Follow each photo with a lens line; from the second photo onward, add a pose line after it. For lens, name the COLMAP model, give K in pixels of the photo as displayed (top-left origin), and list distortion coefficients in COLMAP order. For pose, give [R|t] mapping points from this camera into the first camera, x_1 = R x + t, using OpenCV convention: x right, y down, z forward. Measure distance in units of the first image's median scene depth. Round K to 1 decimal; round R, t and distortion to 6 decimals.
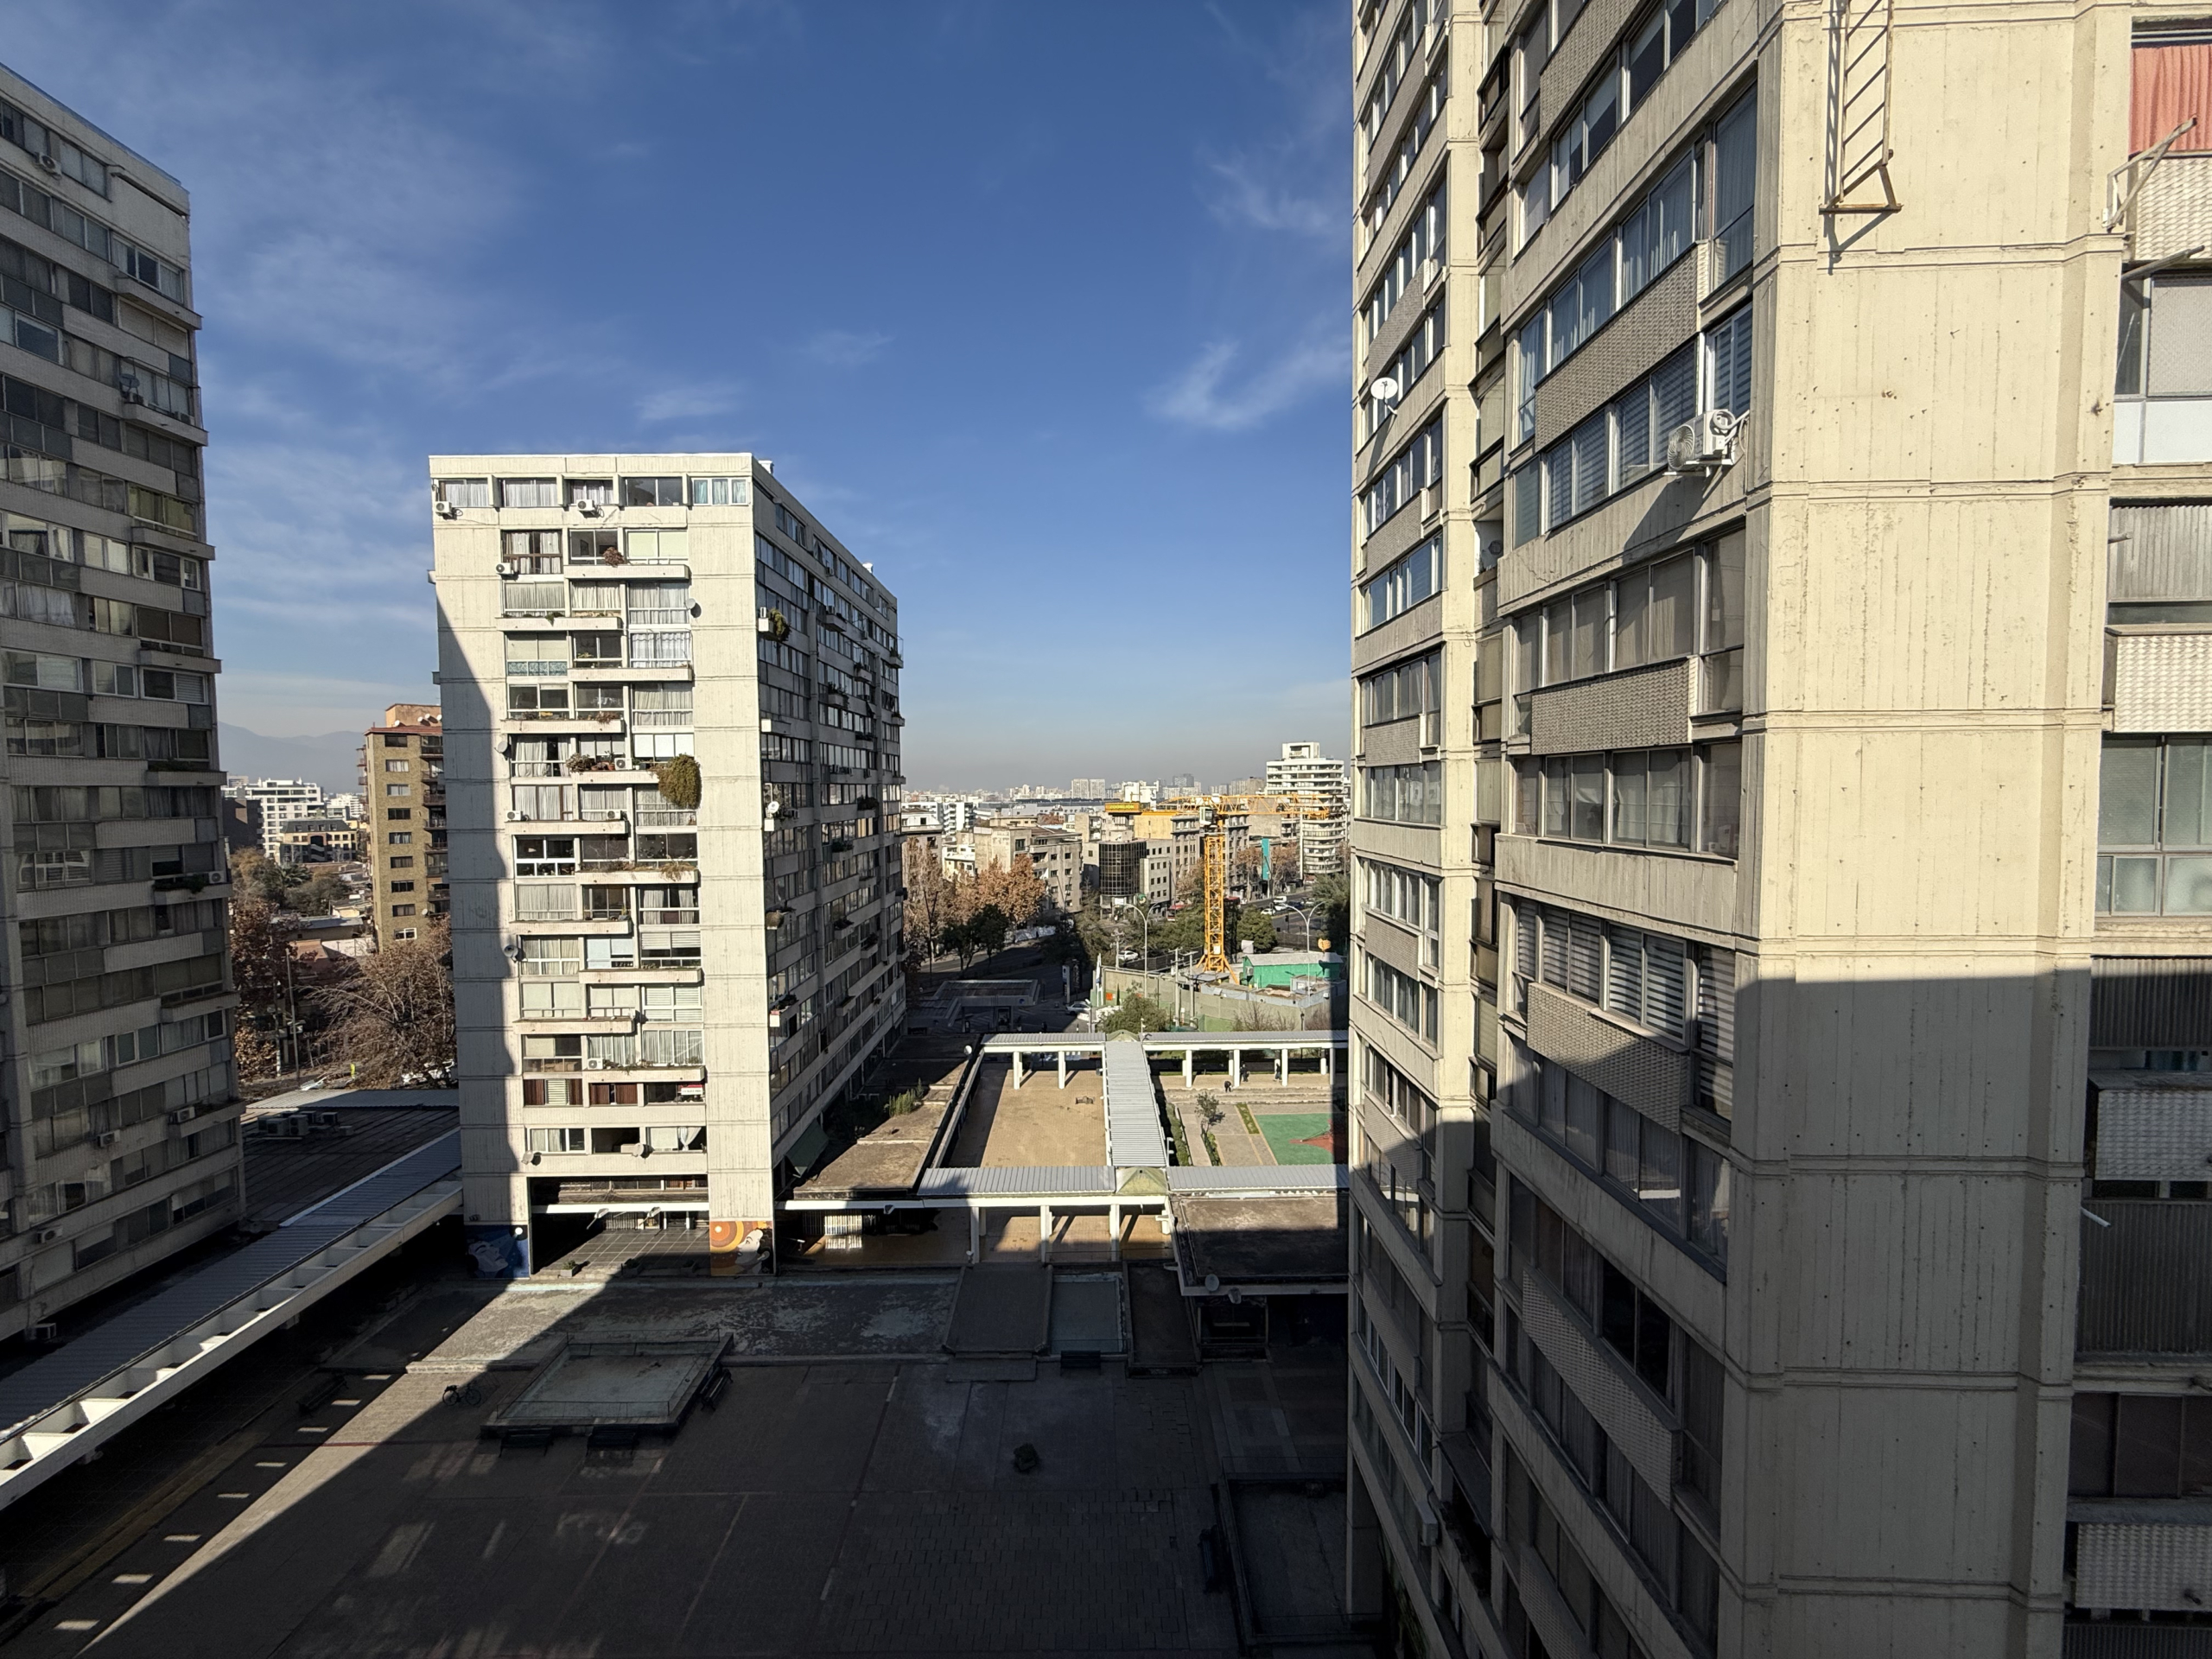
lens RADIAL K [[881.1, 0, 1097.3], [0, 881.1, 829.3], [0, 0, 1]] dist [-0.000371, -0.000013]
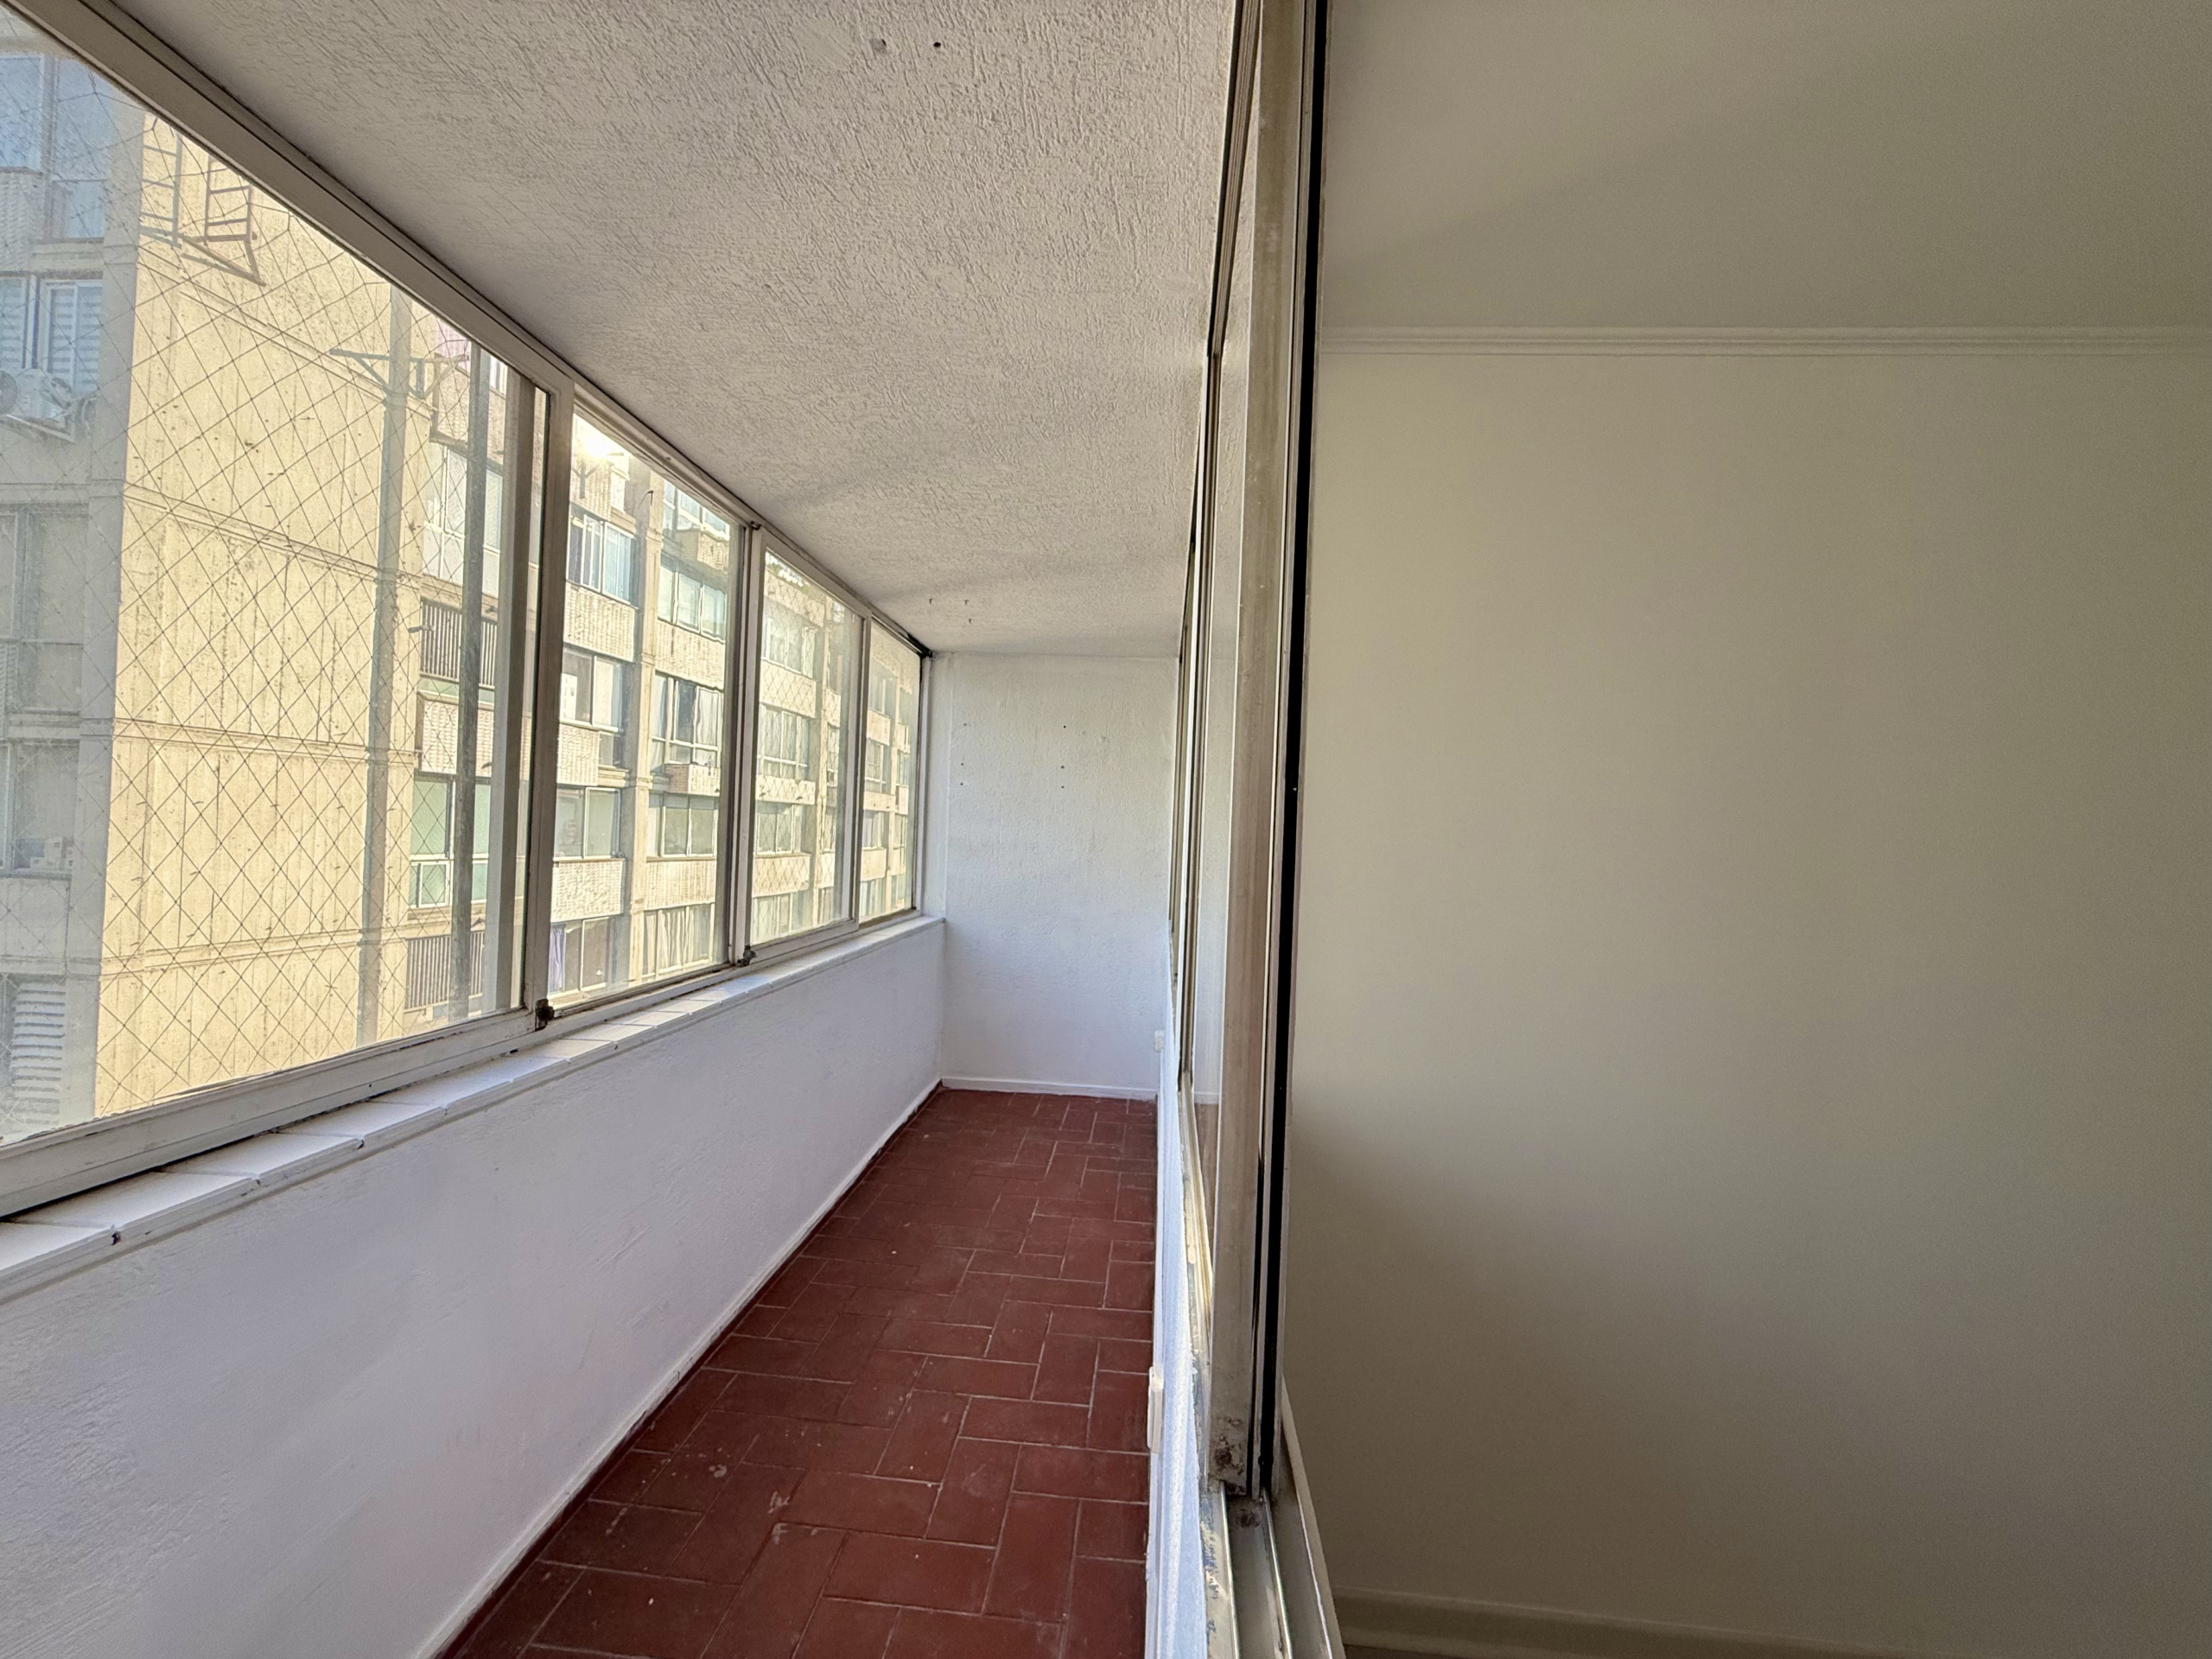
lens RADIAL K [[884.4, 0, 1101.1], [0, 884.4, 829.3], [0, 0, 1]] dist [0.000795, 0.000053]
pose [[0.080401, 0.019708, 0.996568, -0.024963], [0.004313, 0.999788, -0.020120, 0.002510], [-0.996753, 0.005916, 0.080299, -0.033612]]
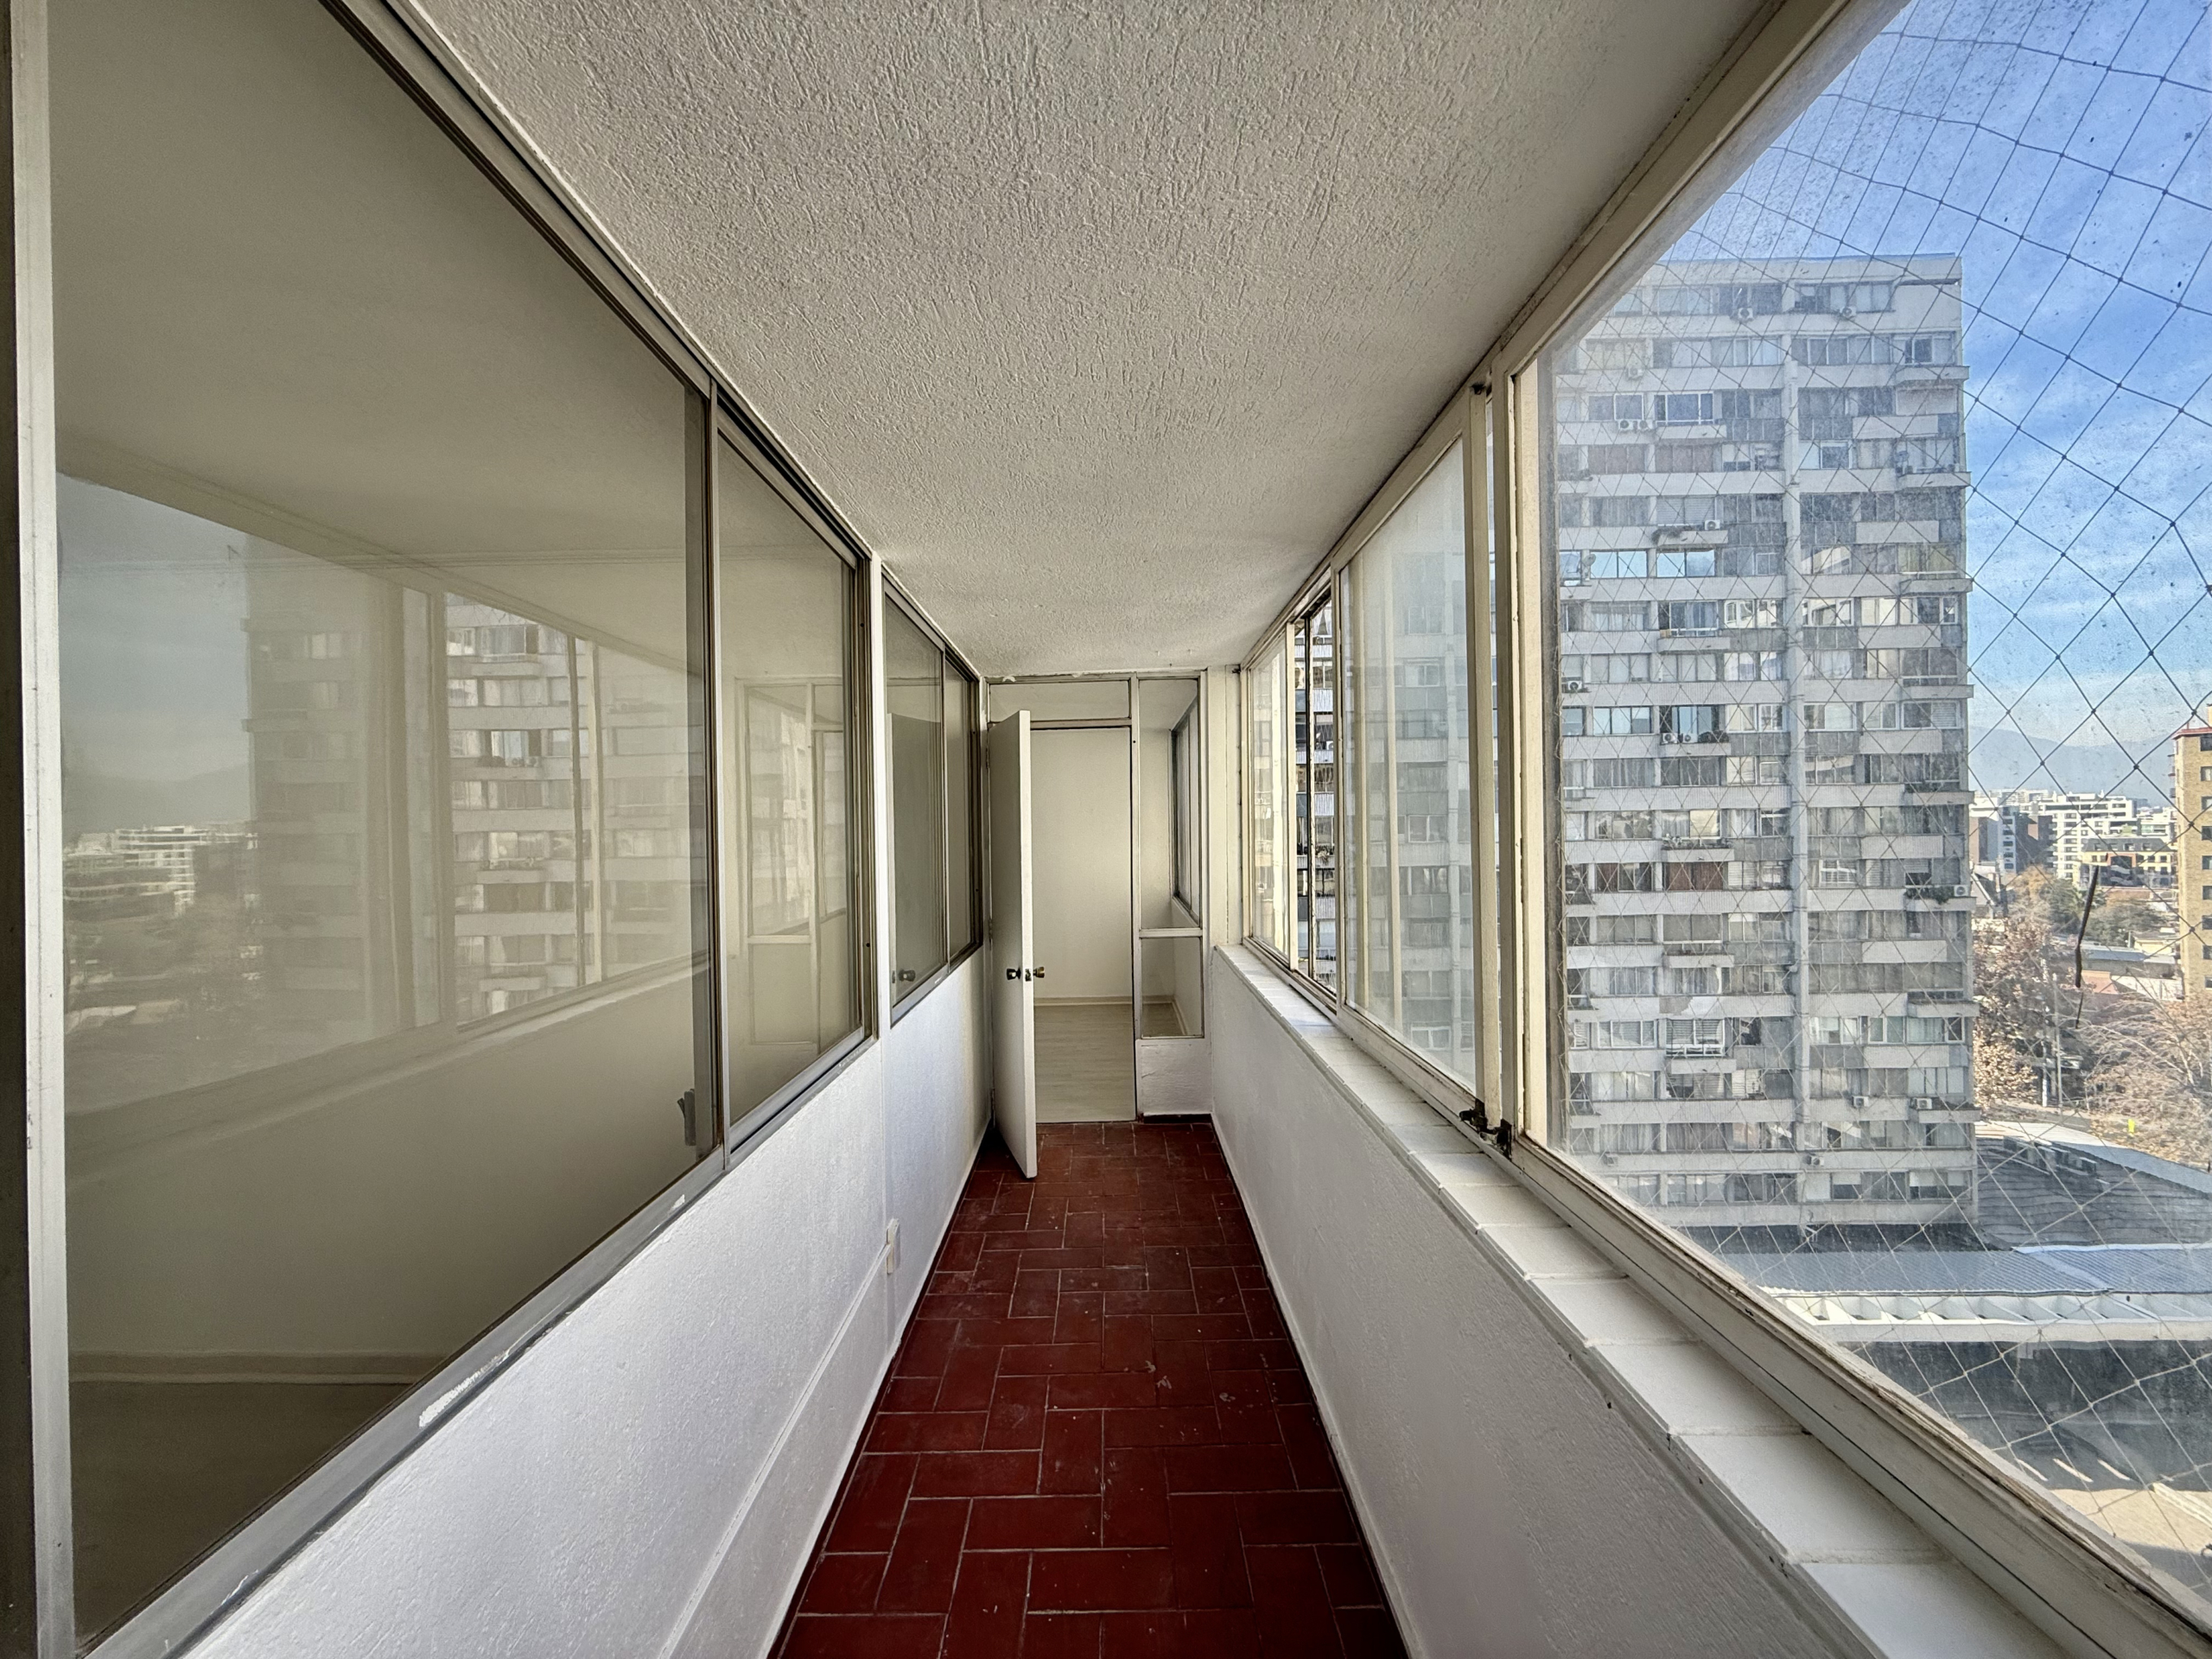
lens RADIAL K [[881.1, 0, 1097.3], [0, 881.1, 829.3], [0, 0, 1]] dist [-0.000371, -0.000013]
pose [[-0.022659, 0.011199, -0.999681, 0.080182], [-0.028569, 0.999522, 0.011845, -0.002431], [0.999335, 0.028828, -0.022328, -0.017002]]
